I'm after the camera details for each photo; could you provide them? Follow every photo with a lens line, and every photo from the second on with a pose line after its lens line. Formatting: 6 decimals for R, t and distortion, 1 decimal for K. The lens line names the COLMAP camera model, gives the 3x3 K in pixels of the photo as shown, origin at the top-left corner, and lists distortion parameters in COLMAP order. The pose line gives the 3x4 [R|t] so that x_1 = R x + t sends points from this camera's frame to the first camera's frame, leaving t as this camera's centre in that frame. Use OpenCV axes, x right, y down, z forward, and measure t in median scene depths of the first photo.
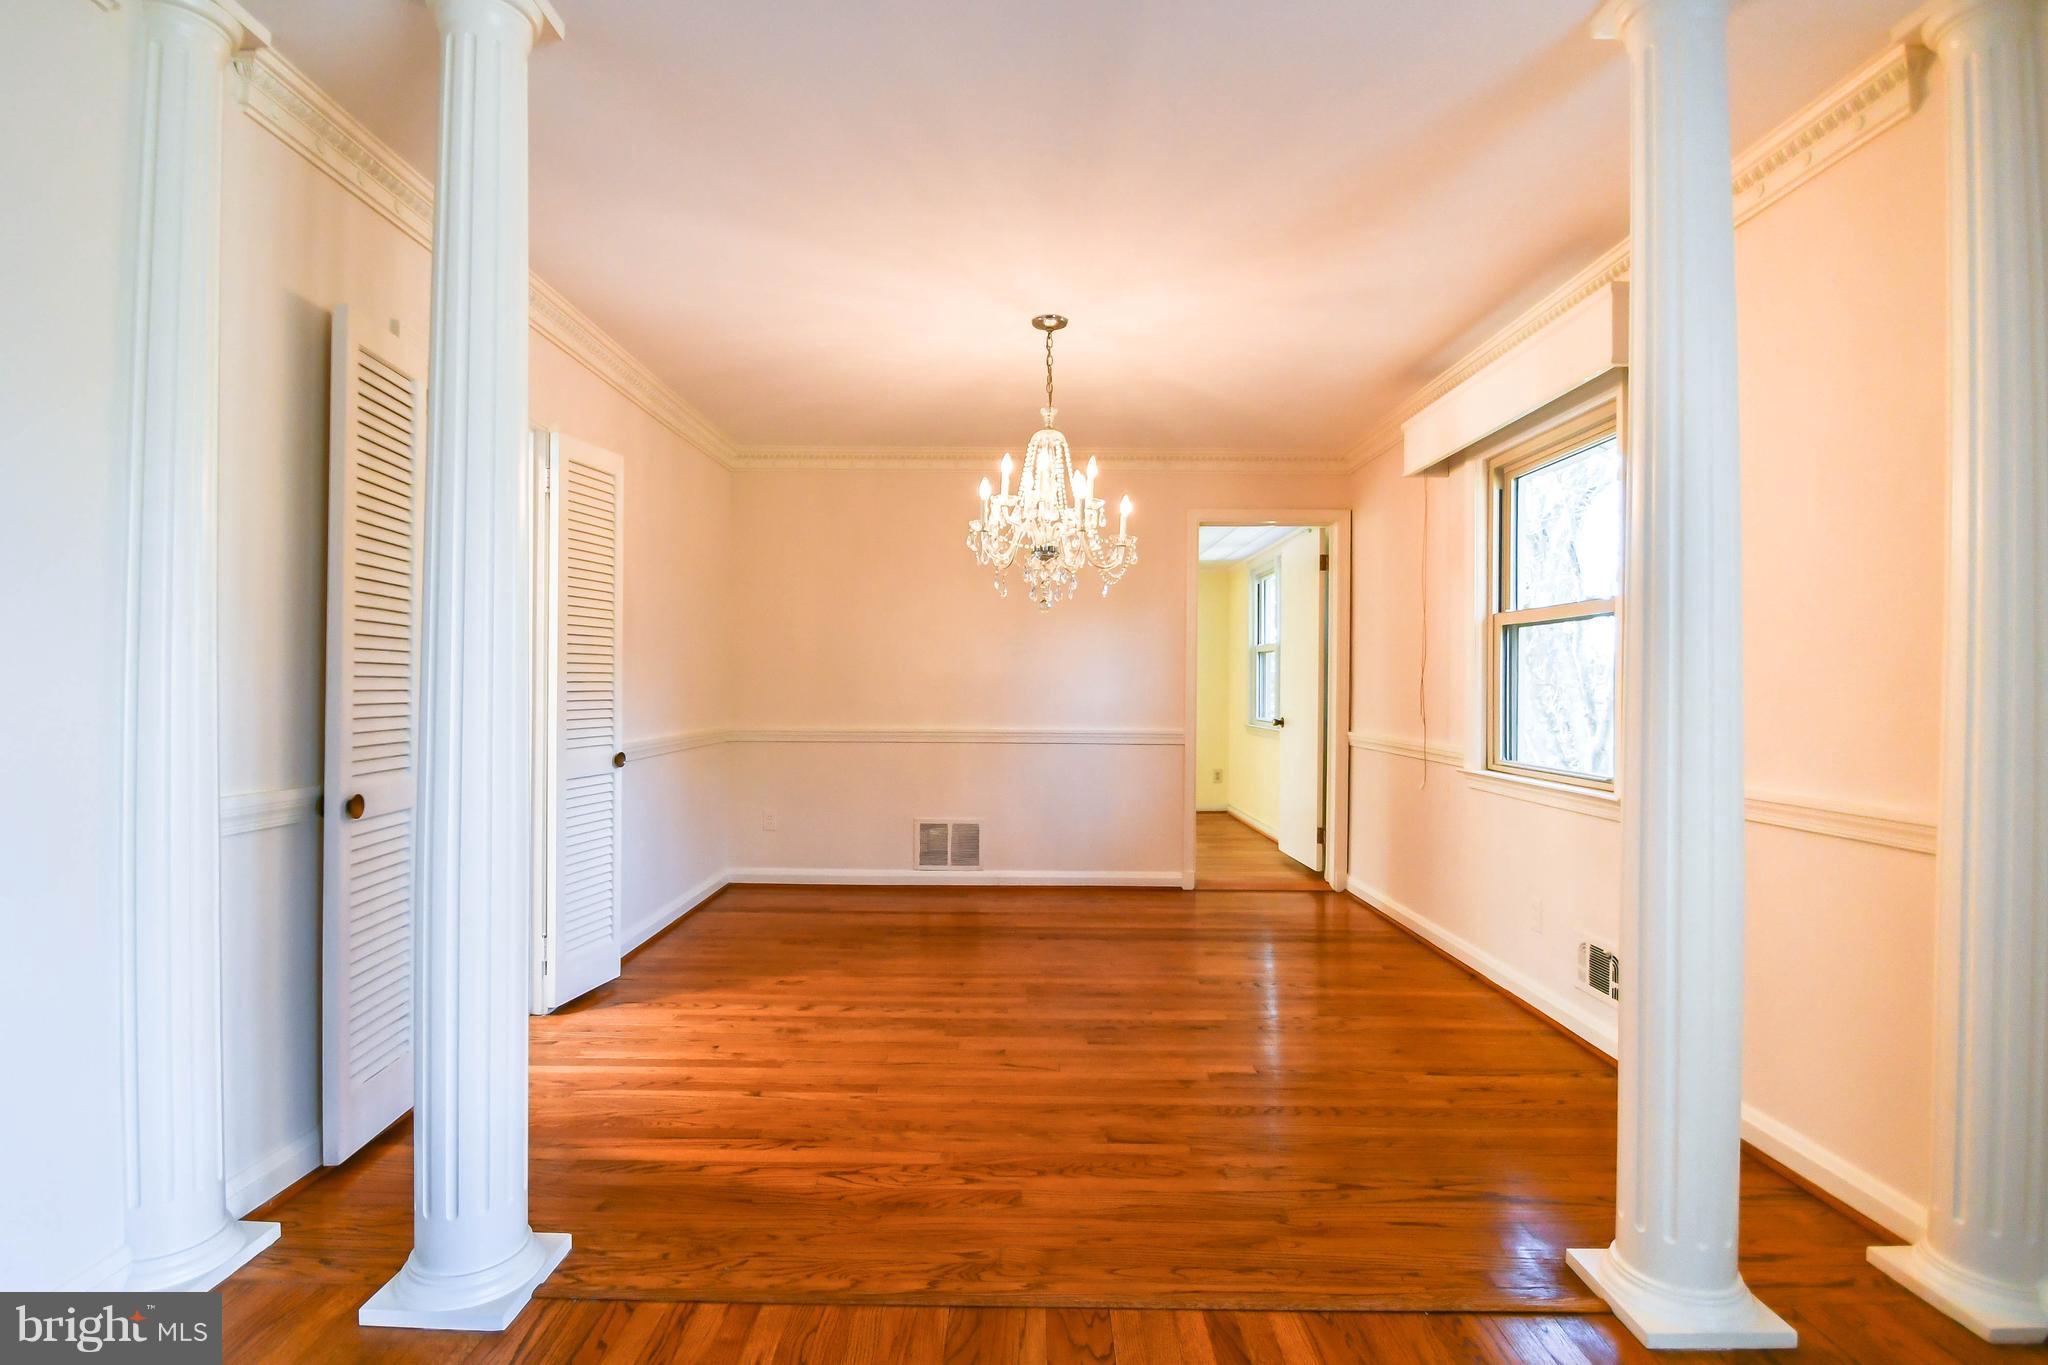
lens RADIAL K [[983.3, 0, 1004.7], [0, 983.3, 685.8], [0, 0, 1]] dist [-0.000942, -0.009169]
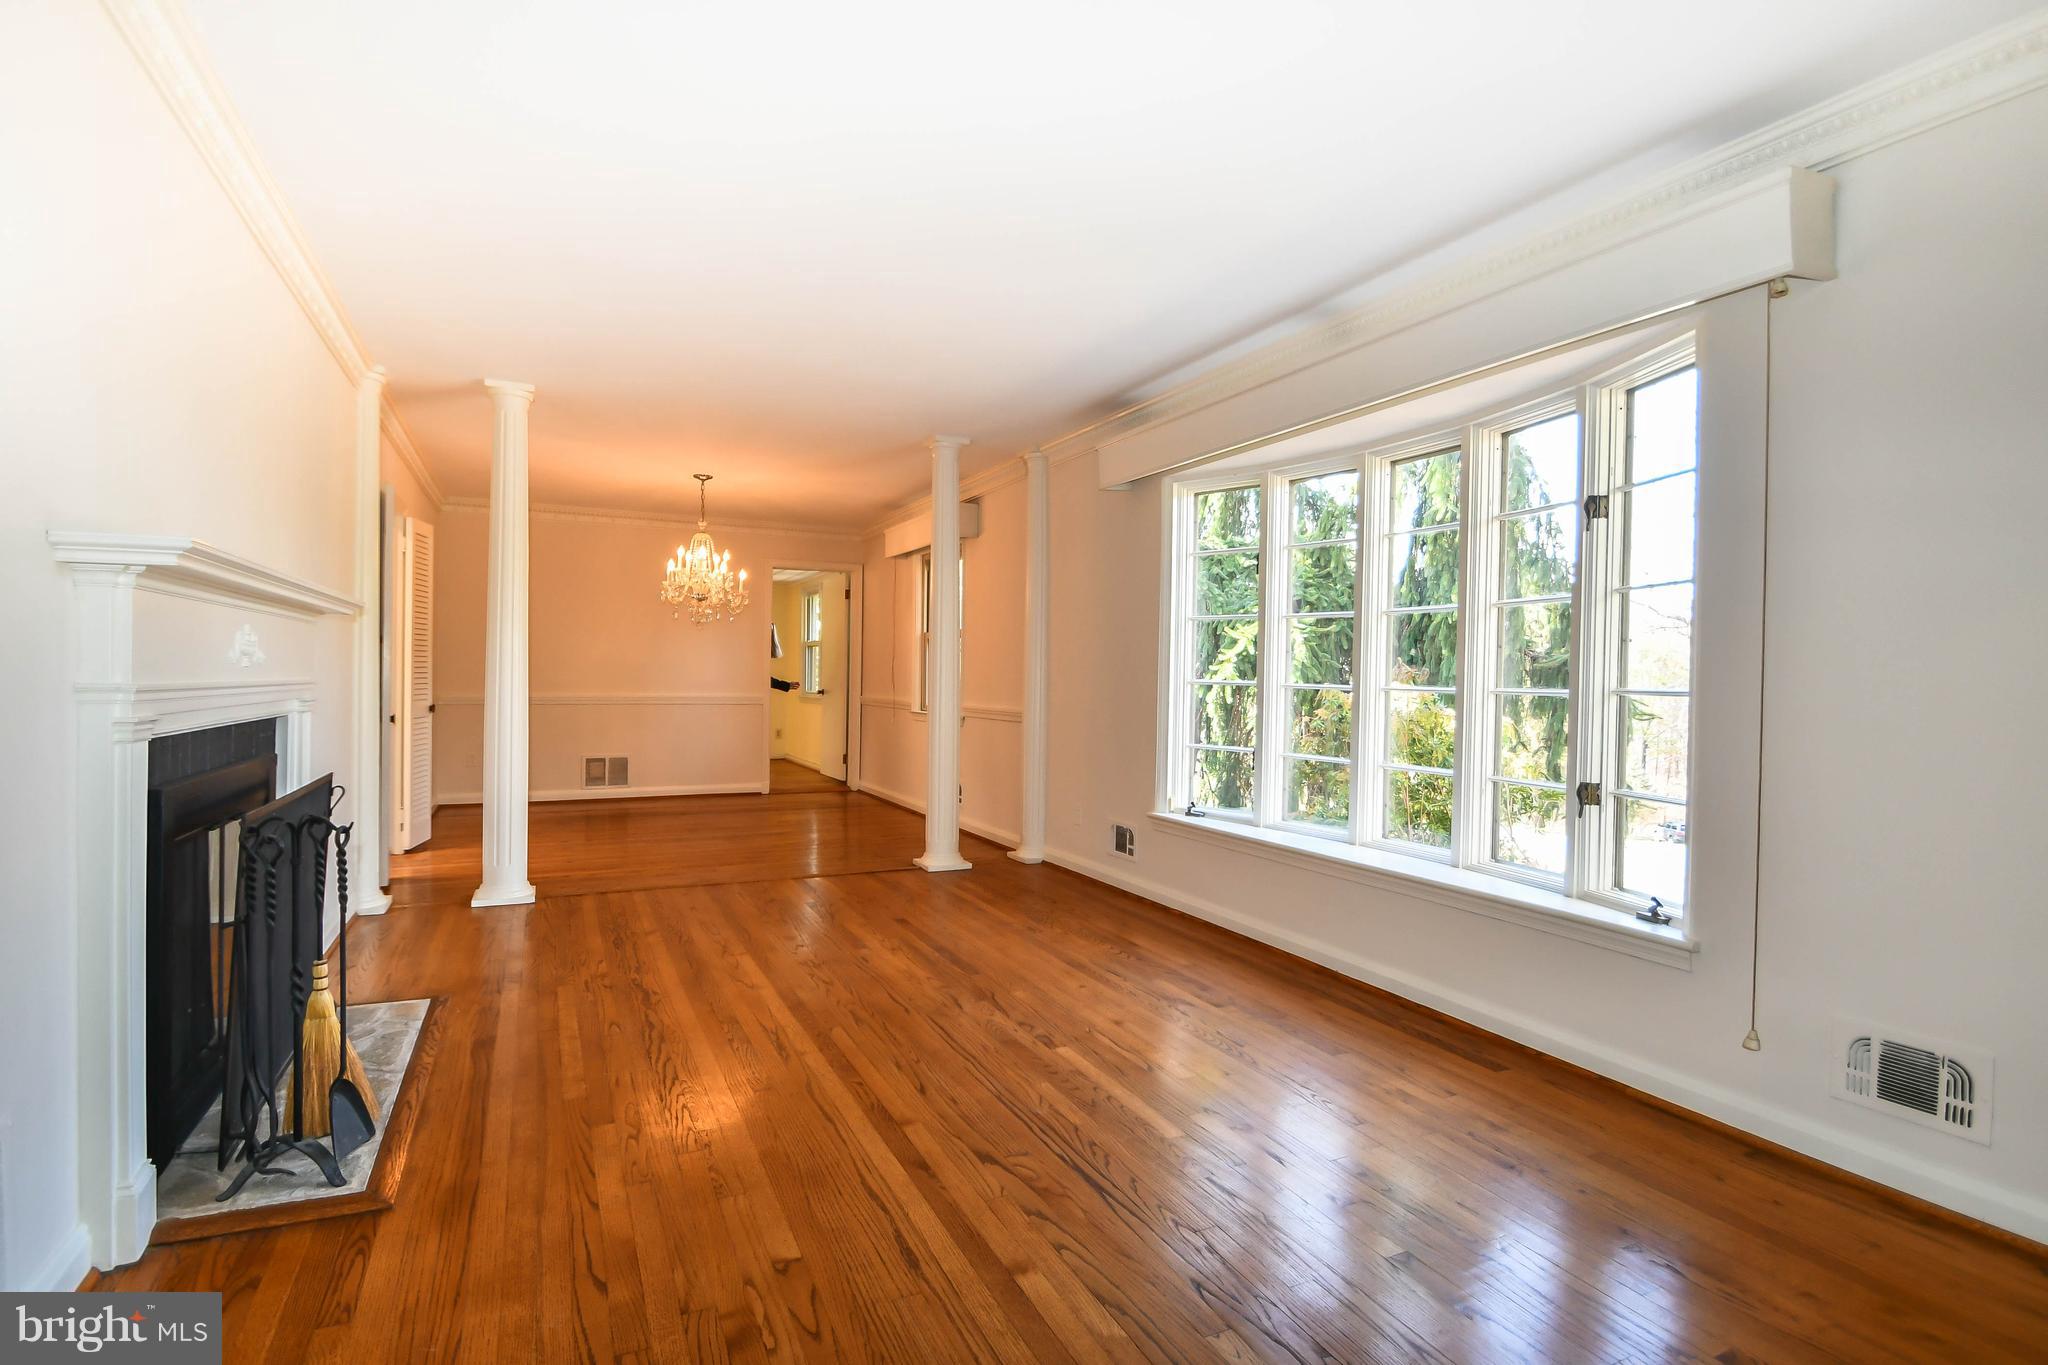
lens RADIAL K [[983.3, 0, 1004.7], [0, 983.3, 685.8], [0, 0, 1]] dist [-0.000942, -0.009169]
pose [[0.898955, 0.001267, 0.438040, -0.262868], [-0.007850, 0.999882, 0.013218, 0.007638], [-0.437971, -0.015321, 0.898859, -0.978287]]
